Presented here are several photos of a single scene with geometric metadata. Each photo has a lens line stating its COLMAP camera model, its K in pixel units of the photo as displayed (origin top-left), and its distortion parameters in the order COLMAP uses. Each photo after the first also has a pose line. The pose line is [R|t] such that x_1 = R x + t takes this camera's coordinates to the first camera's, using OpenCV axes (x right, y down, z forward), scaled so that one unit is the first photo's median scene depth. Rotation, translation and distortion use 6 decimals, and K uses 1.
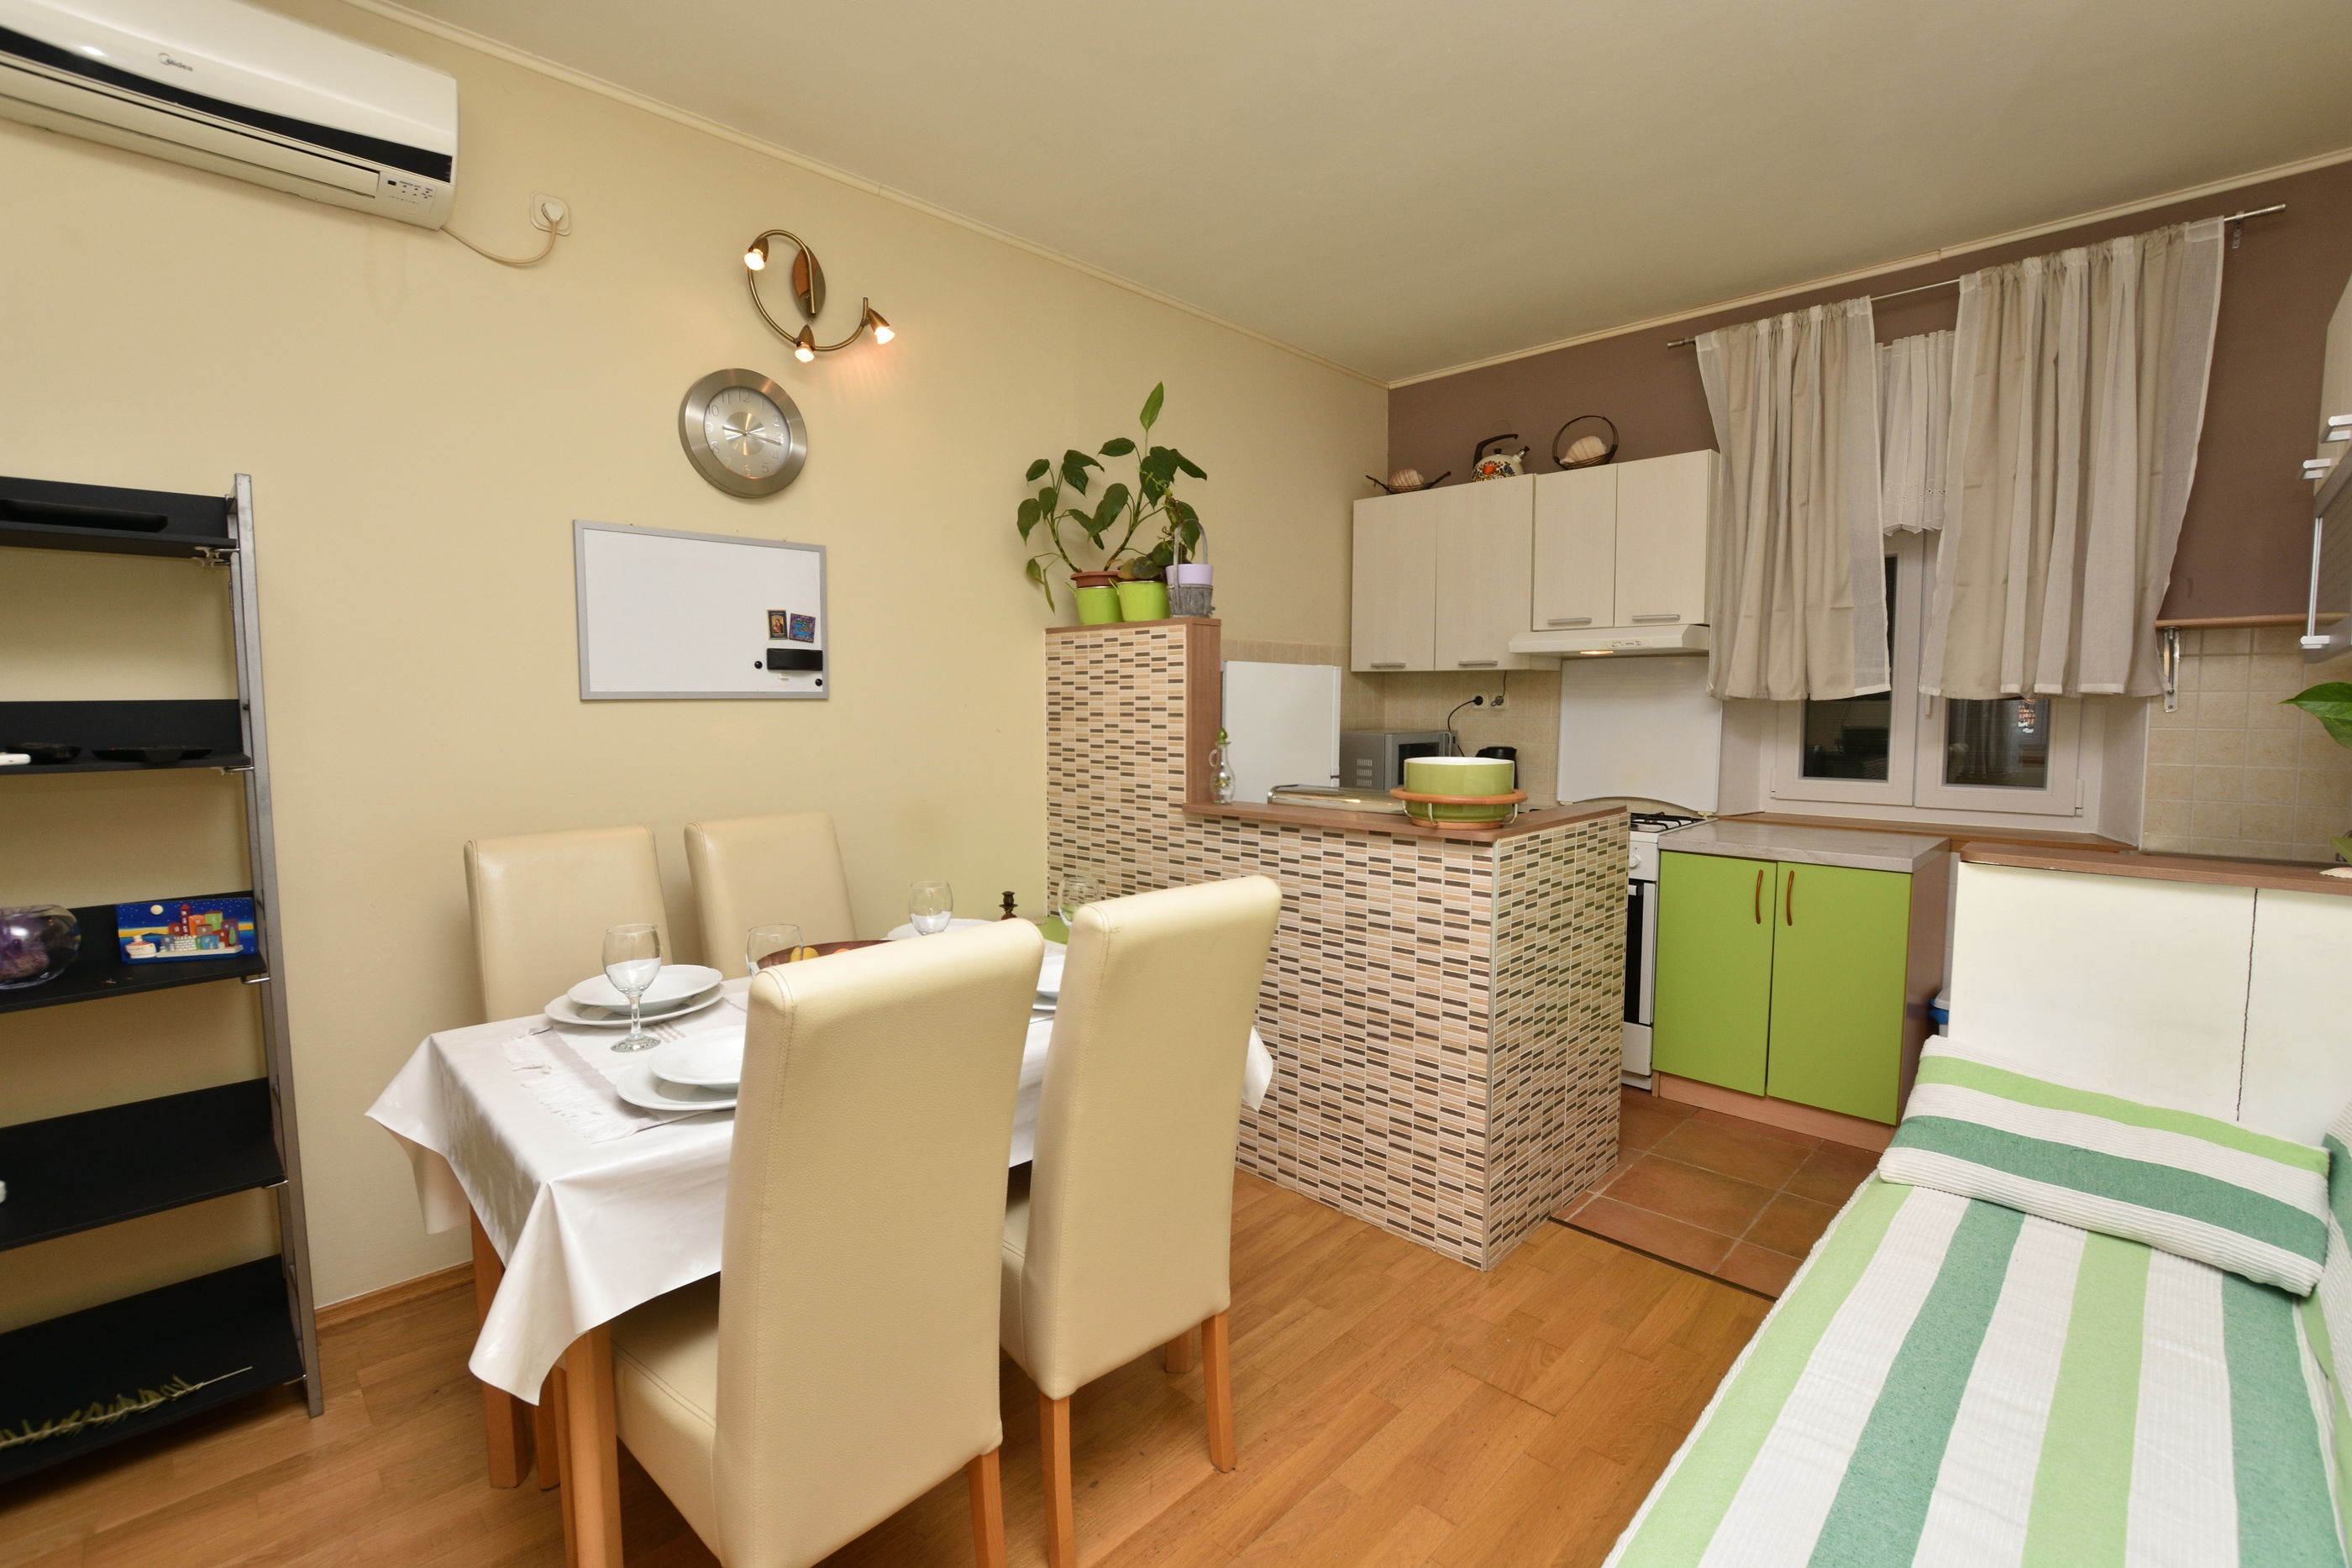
lens RADIAL K [[992.7, 0, 1182.4], [0, 992.7, 773.0], [0, 0, 1]] dist [-0.021680, -0.000207]
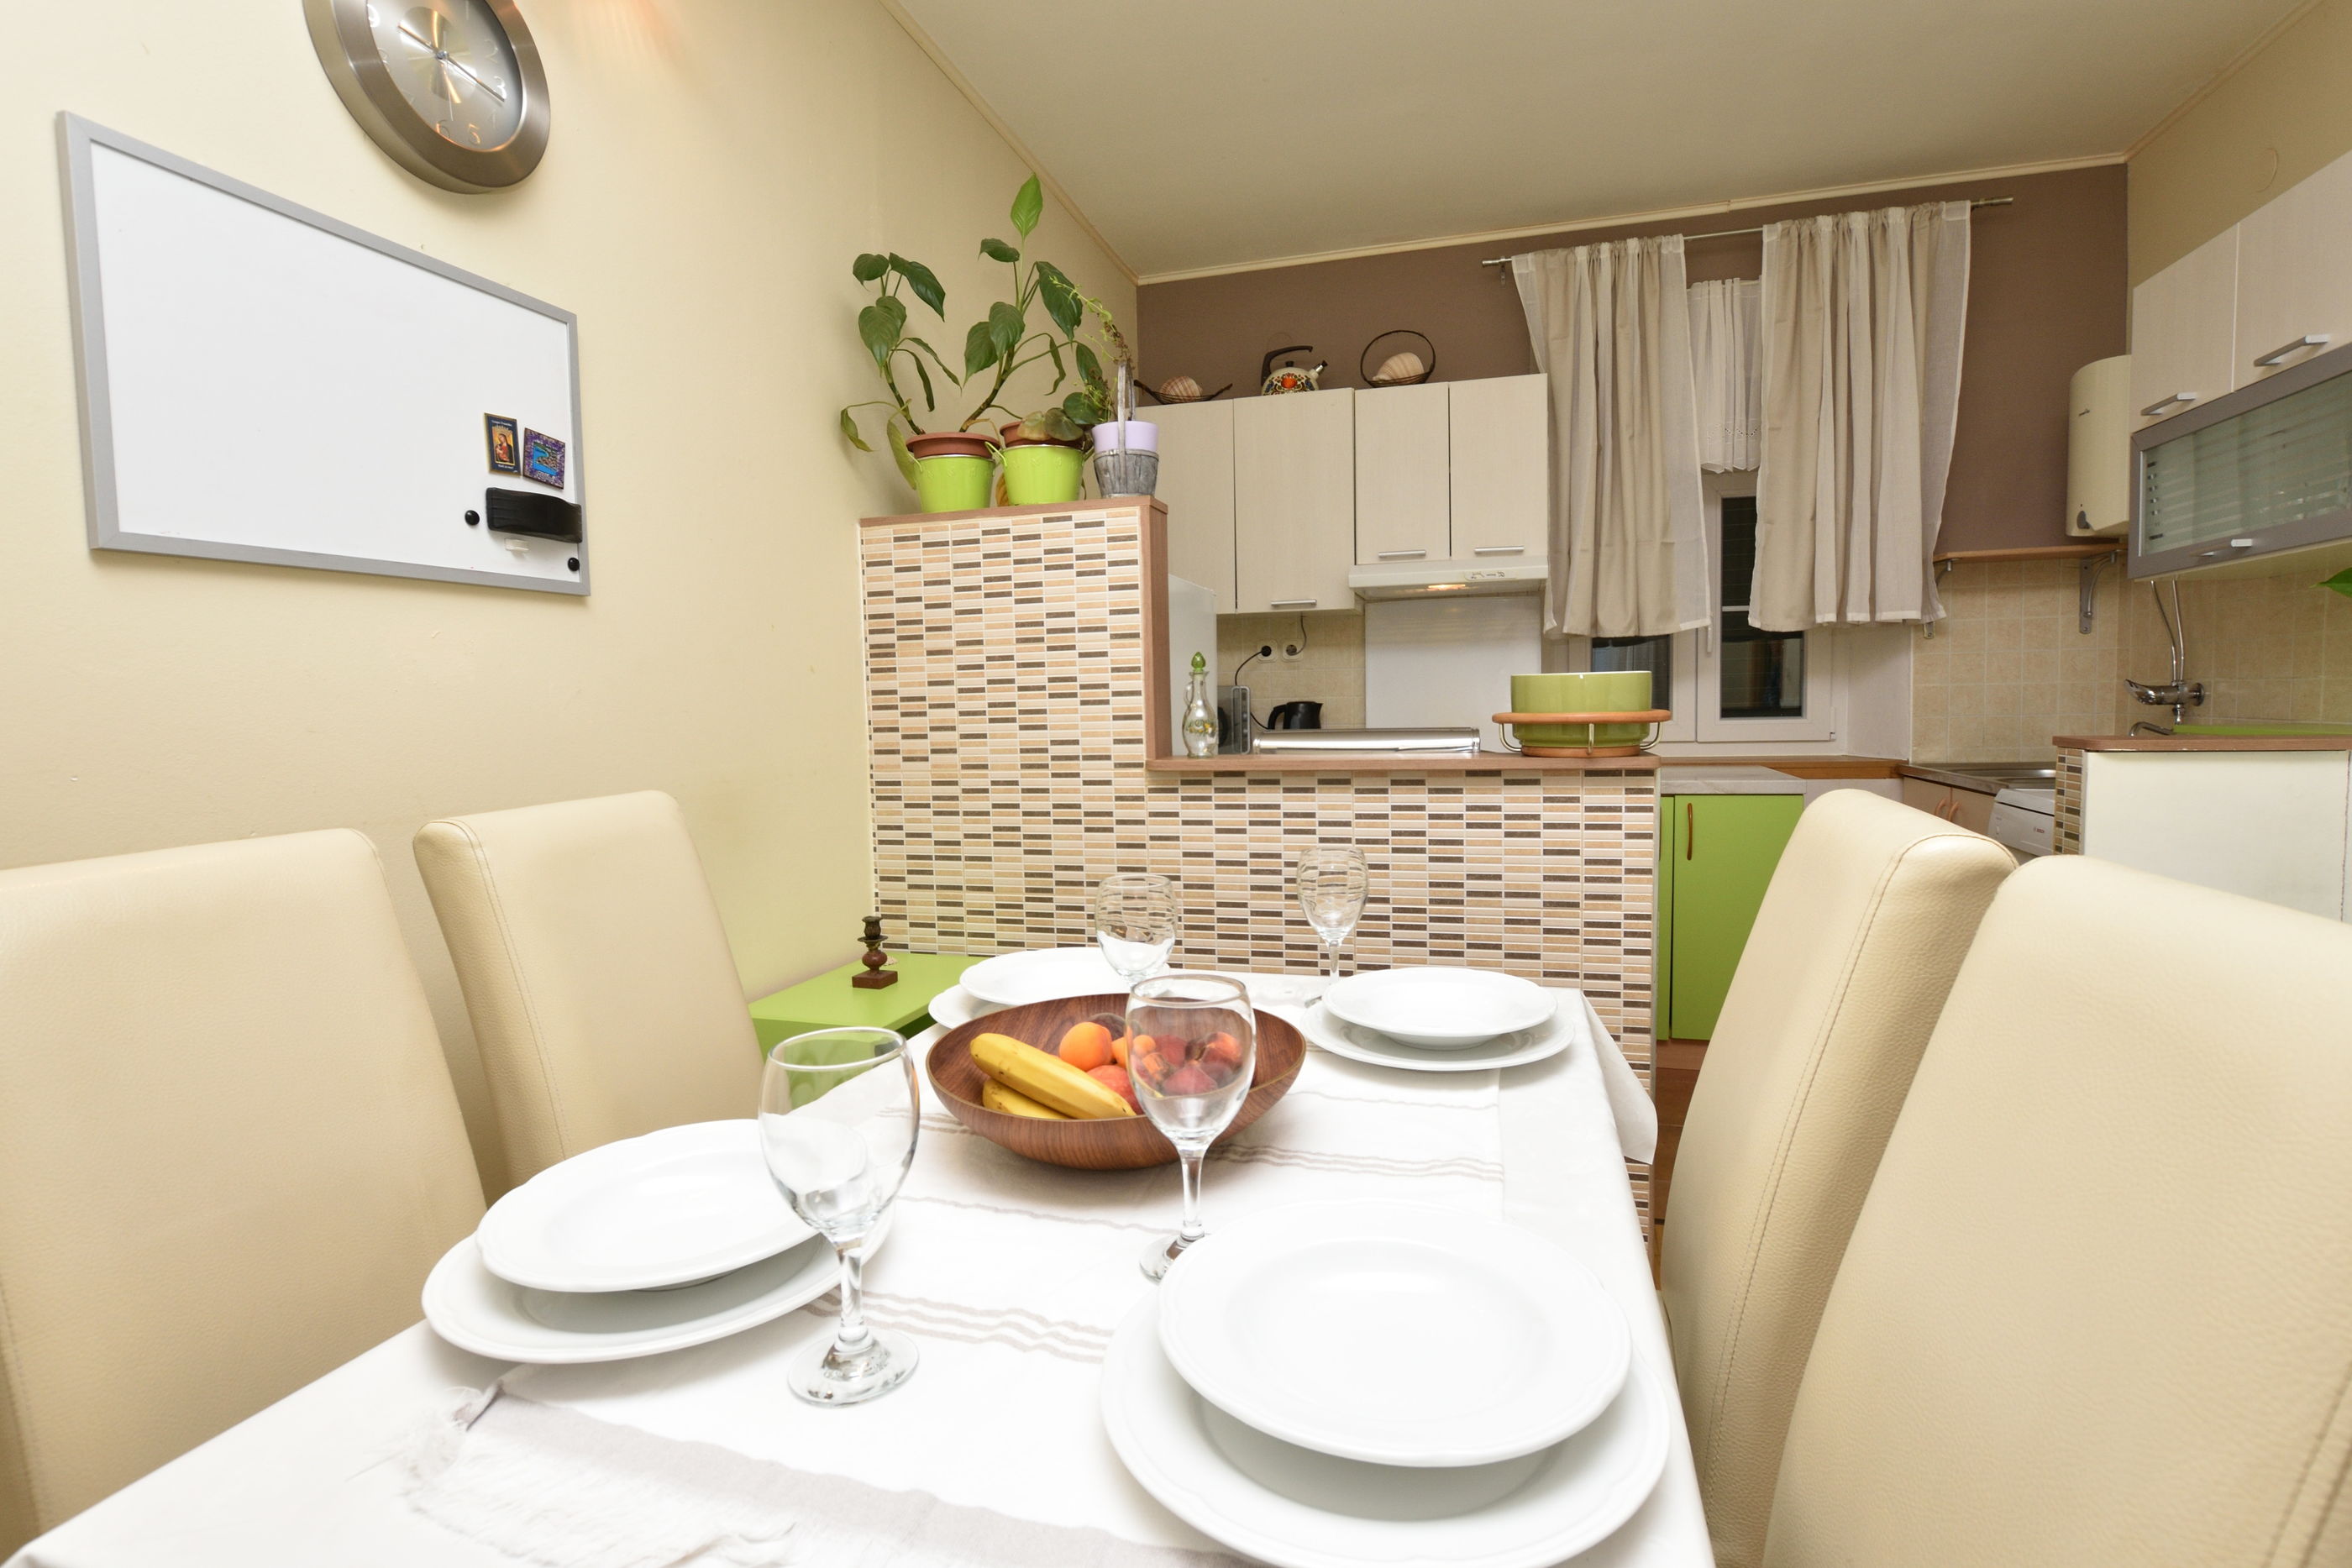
lens RADIAL K [[1059.4, 0, 1162.4], [0, 1059.4, 770.8], [0, 0, 1]] dist [-0.027231, 0.000363]
pose [[0.887187, -0.051832, 0.458489, -0.321354], [0.055179, 0.998458, 0.006102, 0.032650], [-0.458098, 0.019885, 0.888679, 0.315173]]
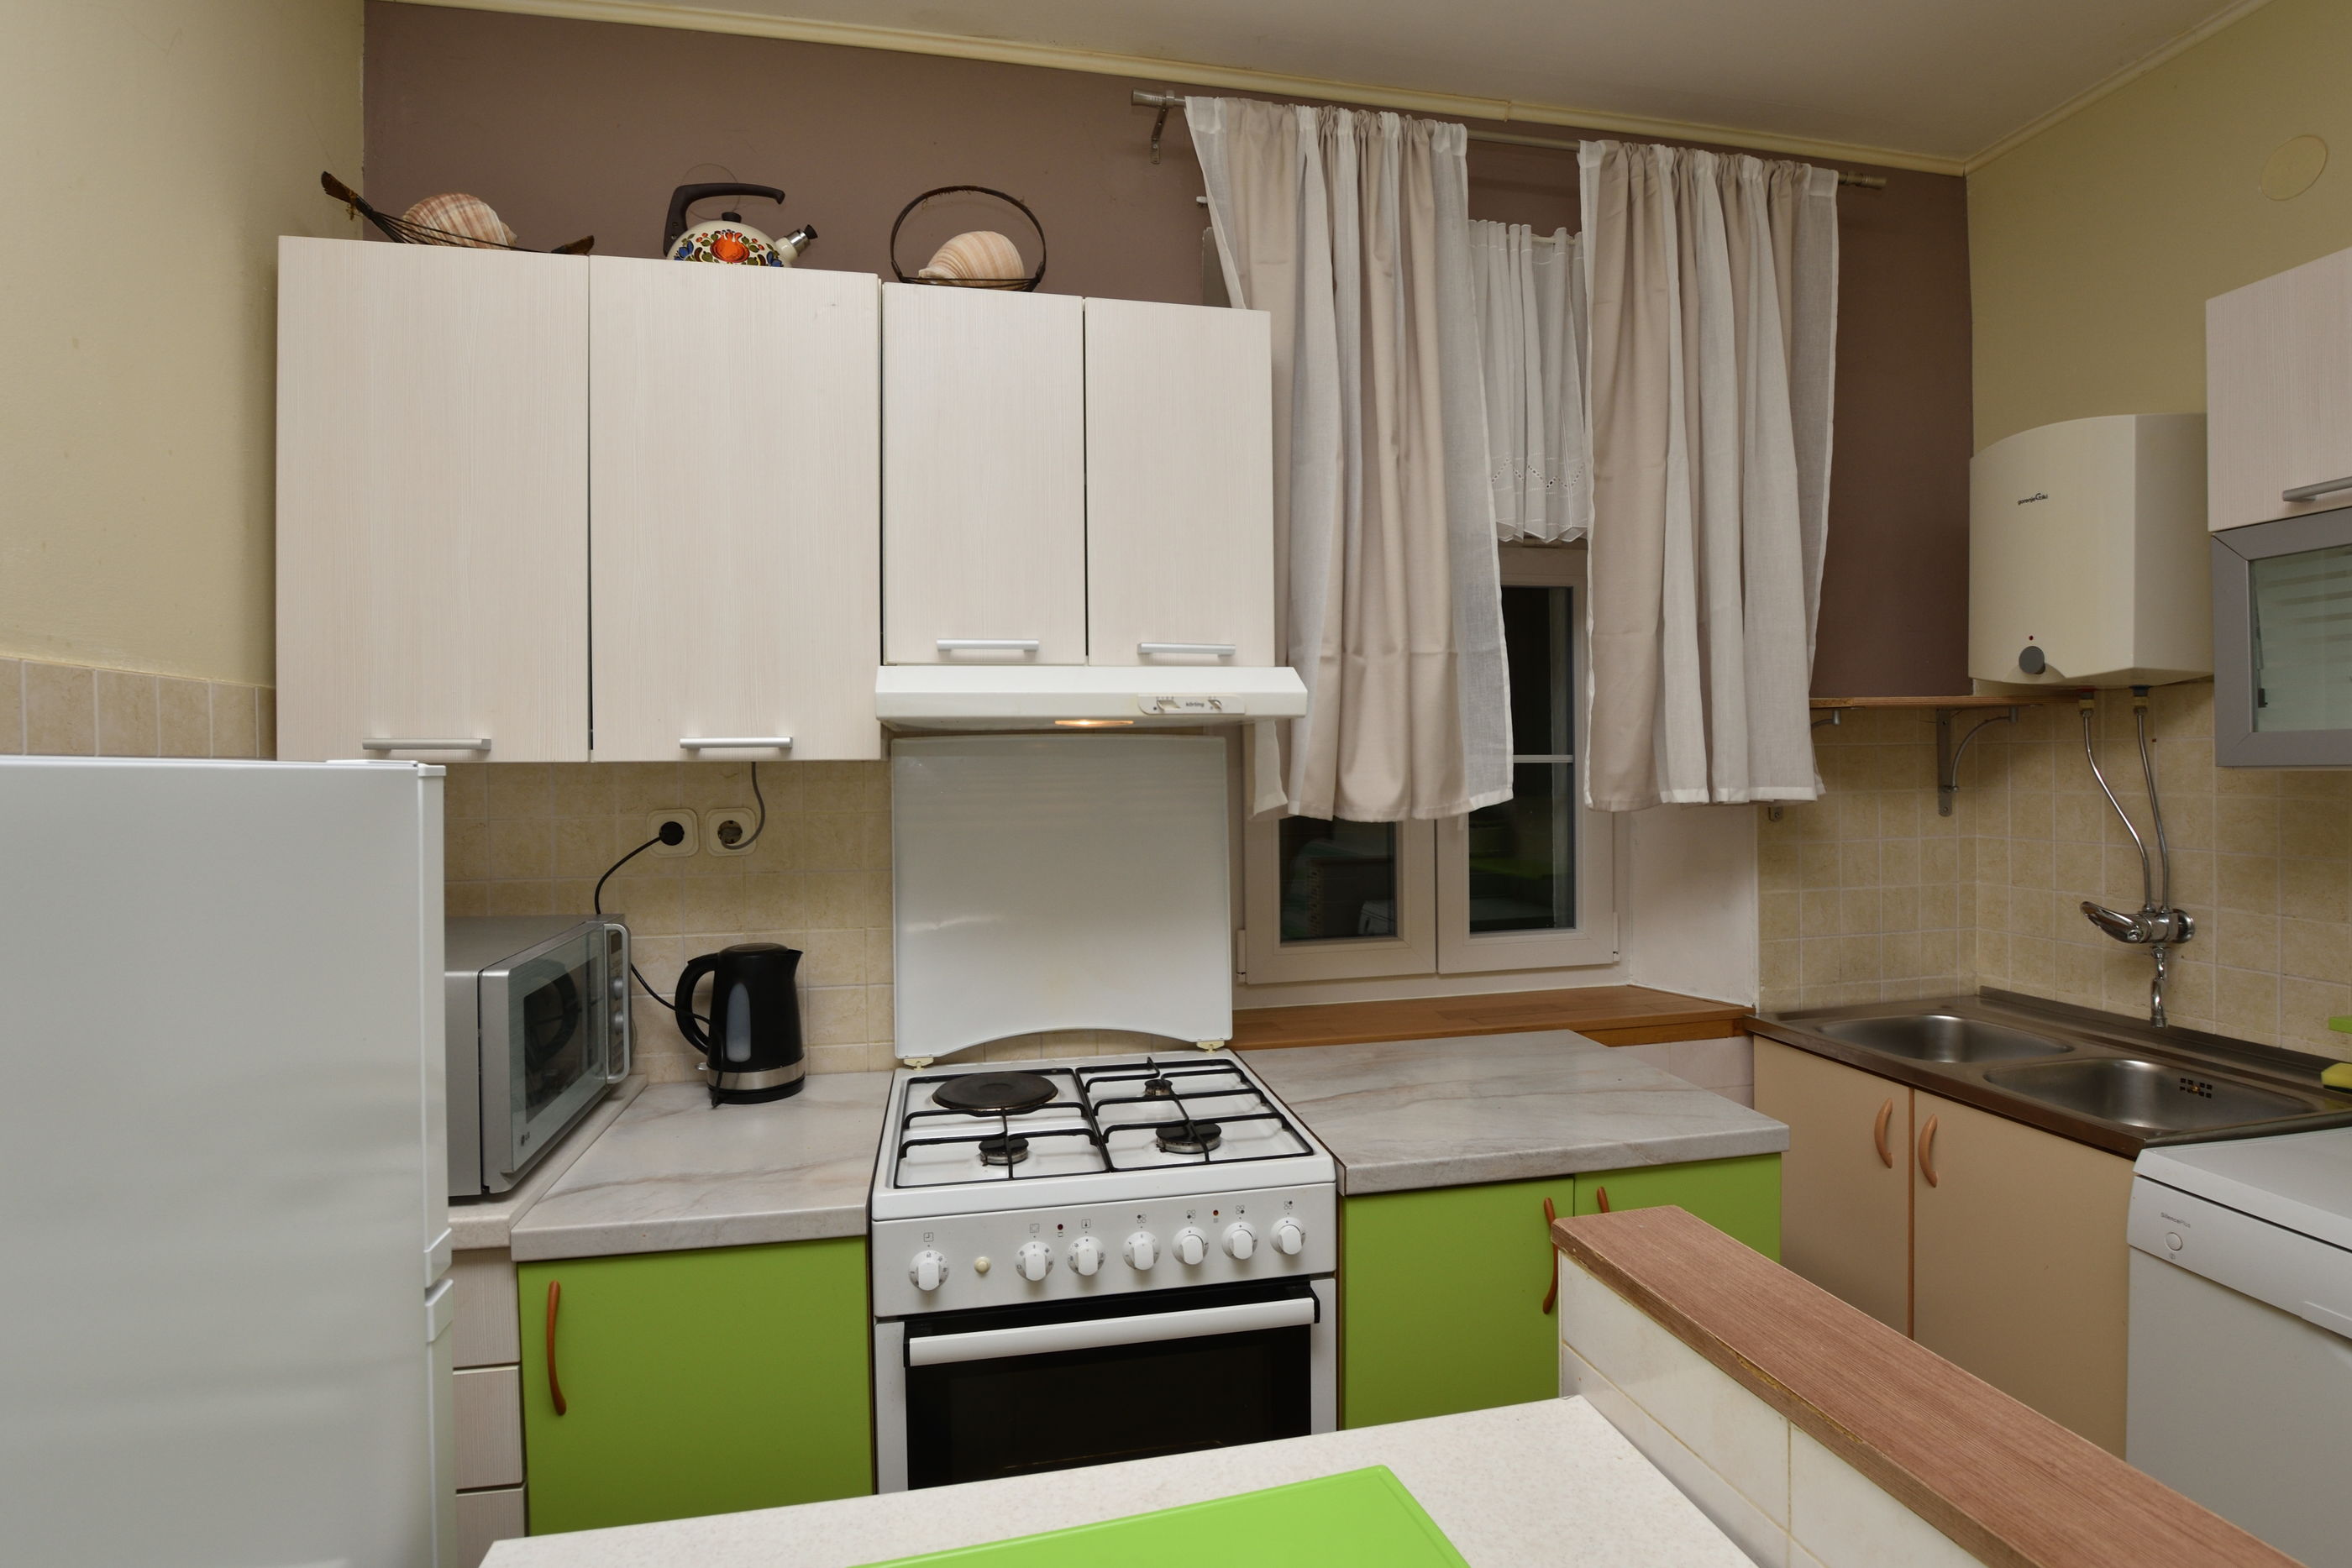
lens RADIAL K [[1123.5, 0, 1174.0], [0, 1123.5, 764.5], [0, 0, 1]] dist [-0.022419, 0.000446]
pose [[0.557521, -0.003285, 0.830156, 0.057764], [0.073281, 0.996283, -0.045273, -0.097354], [-0.826922, 0.086075, 0.555690, 0.861801]]
